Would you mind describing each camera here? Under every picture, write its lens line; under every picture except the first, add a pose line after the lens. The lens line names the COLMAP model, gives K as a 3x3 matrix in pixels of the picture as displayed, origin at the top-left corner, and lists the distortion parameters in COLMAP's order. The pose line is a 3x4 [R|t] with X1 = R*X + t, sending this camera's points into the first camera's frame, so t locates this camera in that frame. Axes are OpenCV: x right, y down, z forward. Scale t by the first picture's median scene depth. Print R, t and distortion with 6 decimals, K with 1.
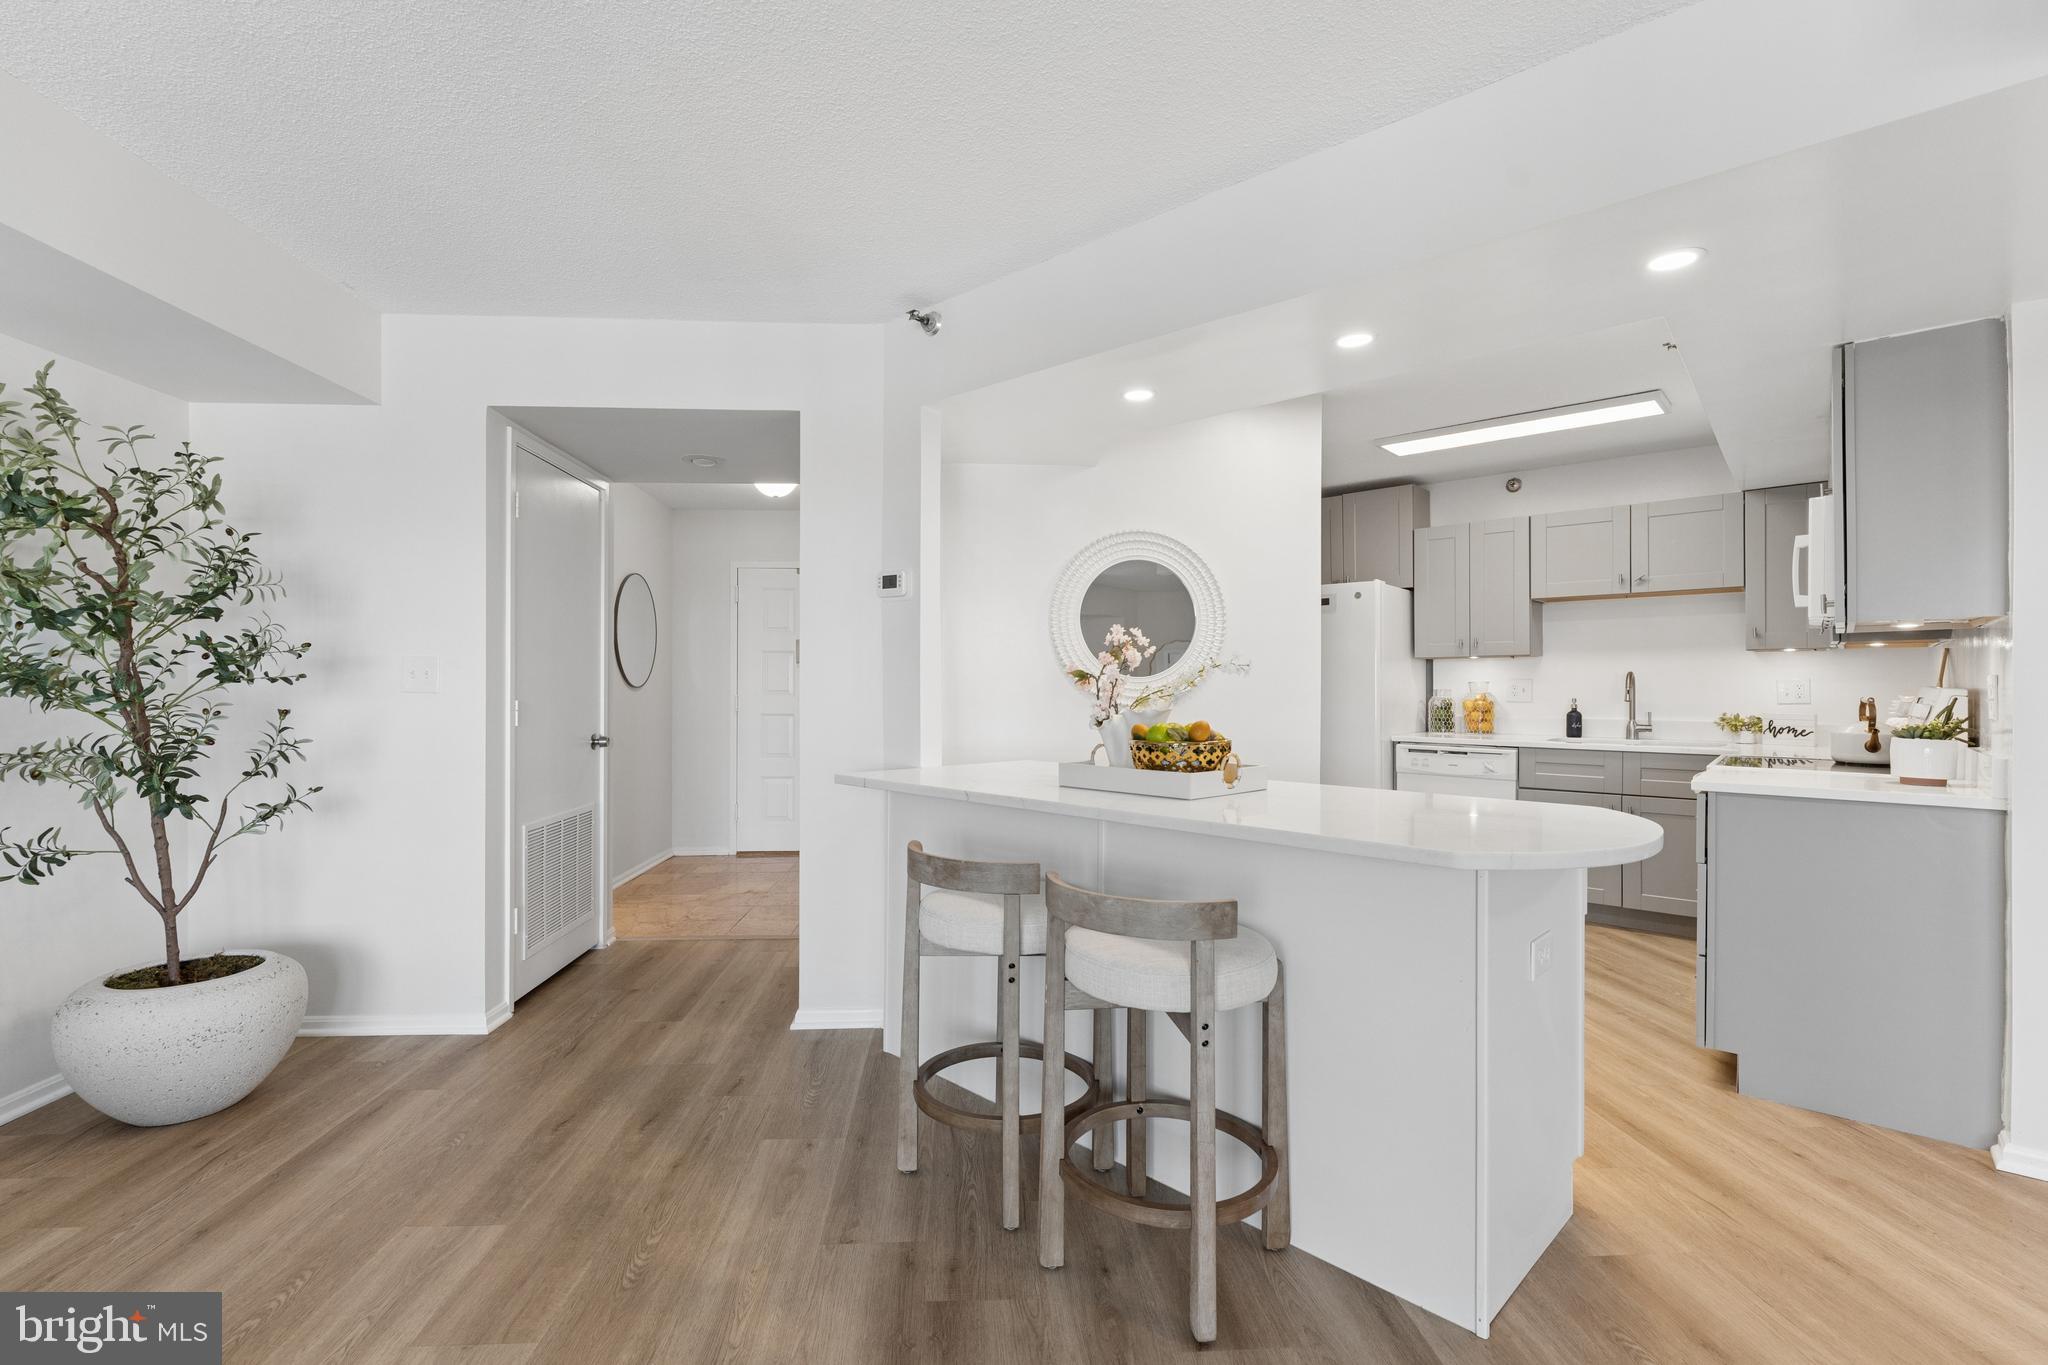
lens RADIAL K [[919.2, 0, 1011.8], [0, 919.2, 689.4], [0, 0, 1]] dist [-0.004577, 0.001915]
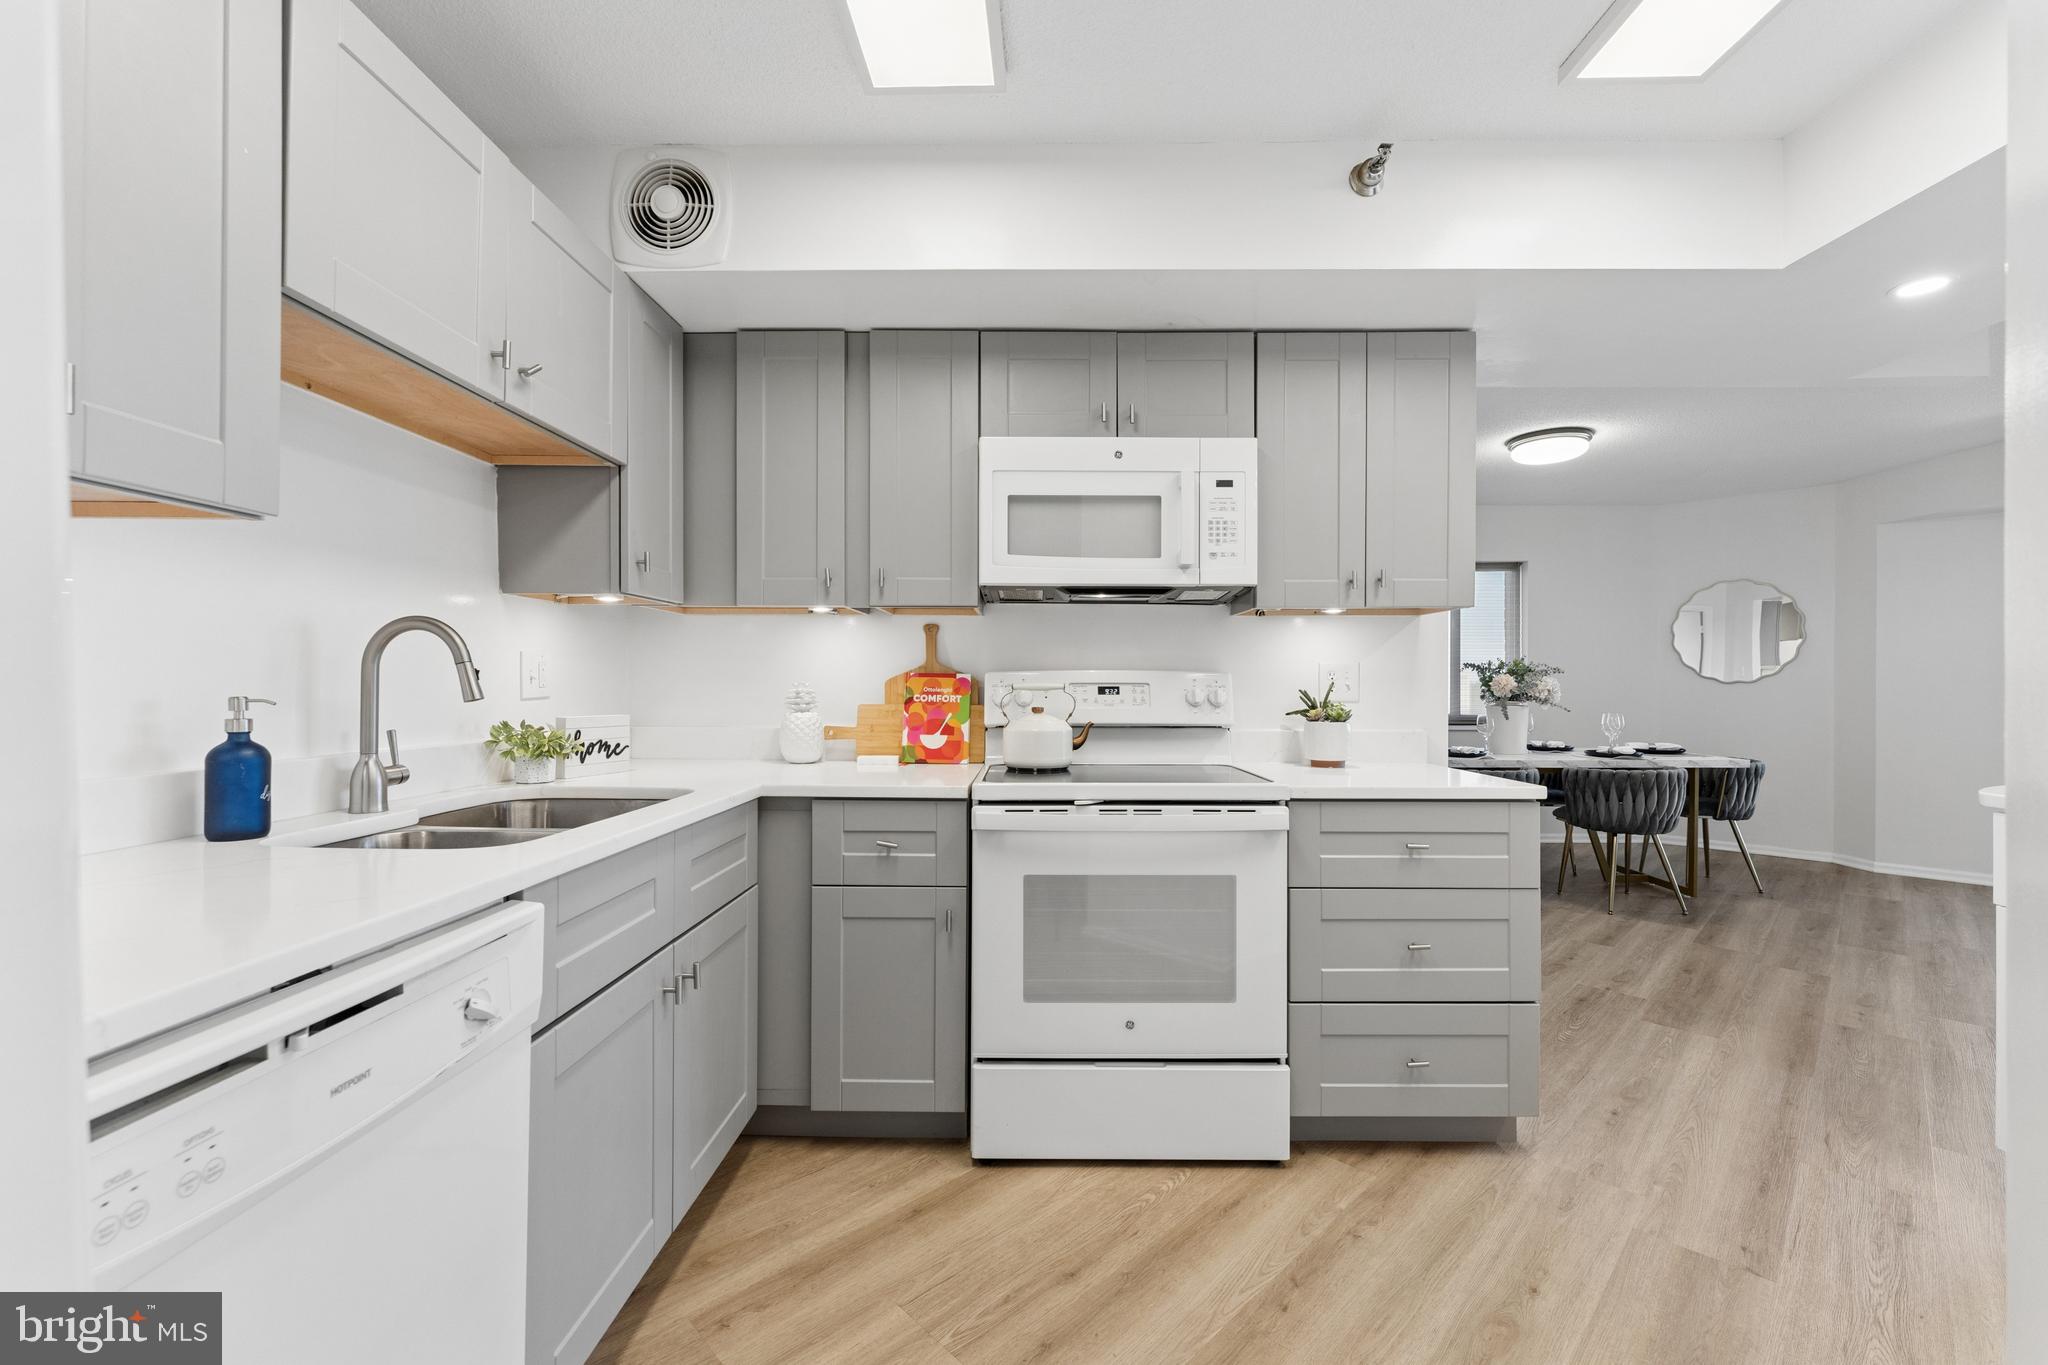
lens RADIAL K [[829.3, 0, 1038.7], [0, 829.3, 682.5], [0, 0, 1]] dist [-0.001845, 0.000074]
pose [[-0.659983, -0.002222, 0.751277, 0.356914], [-0.002692, 0.999996, 0.000592, 0.006330], [-0.751275, -0.001631, -0.659987, 1.314933]]
